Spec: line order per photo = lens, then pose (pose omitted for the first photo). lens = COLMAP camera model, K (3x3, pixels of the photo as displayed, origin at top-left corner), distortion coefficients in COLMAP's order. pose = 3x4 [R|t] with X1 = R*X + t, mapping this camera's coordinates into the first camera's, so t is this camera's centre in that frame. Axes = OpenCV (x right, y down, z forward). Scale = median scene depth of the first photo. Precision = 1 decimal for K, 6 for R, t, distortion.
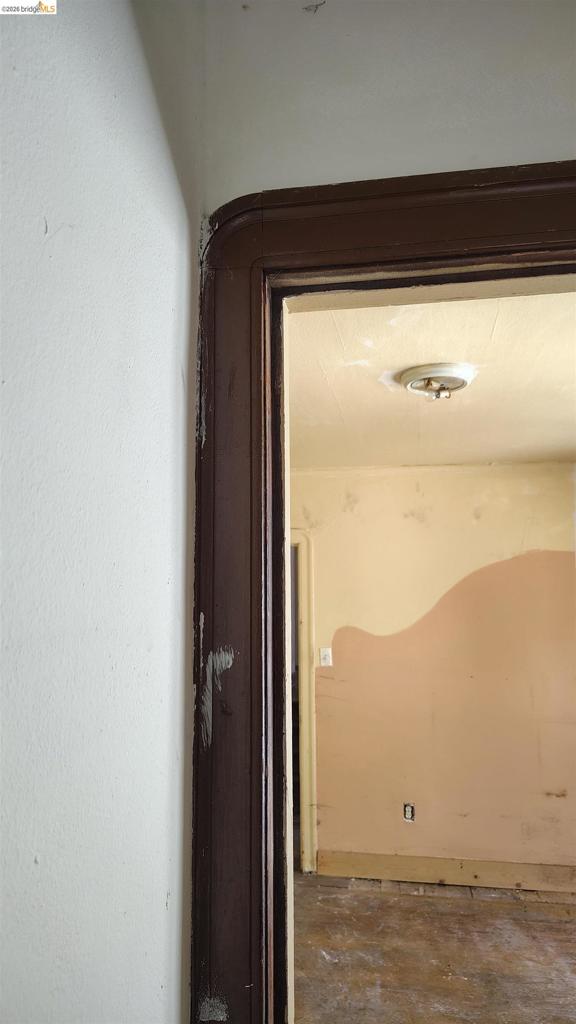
lens RADIAL K [[716.1, 0, 288.3], [0, 716.1, 510.5], [0, 0, 1]] dist [0.054280, -0.063173]
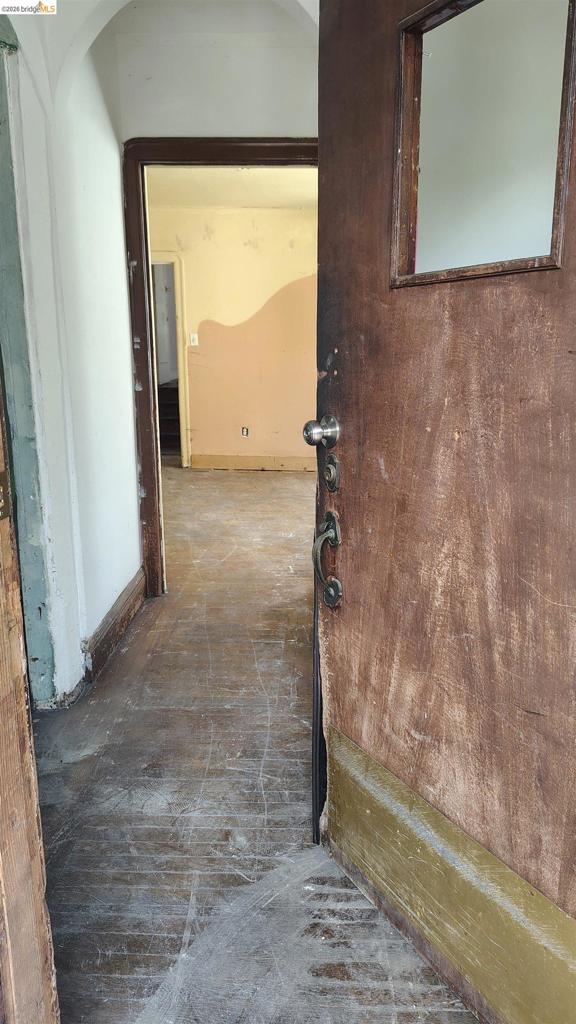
lens RADIAL K [[716.1, 0, 296.1], [0, 716.1, 519.2], [0, 0, 1]] dist [0.054280, -0.063173]
pose [[0.988882, -0.029053, 0.145834, 0.033911], [-0.023813, 0.937132, 0.348163, 0.020042], [-0.146781, -0.347765, 0.926021, -0.641188]]
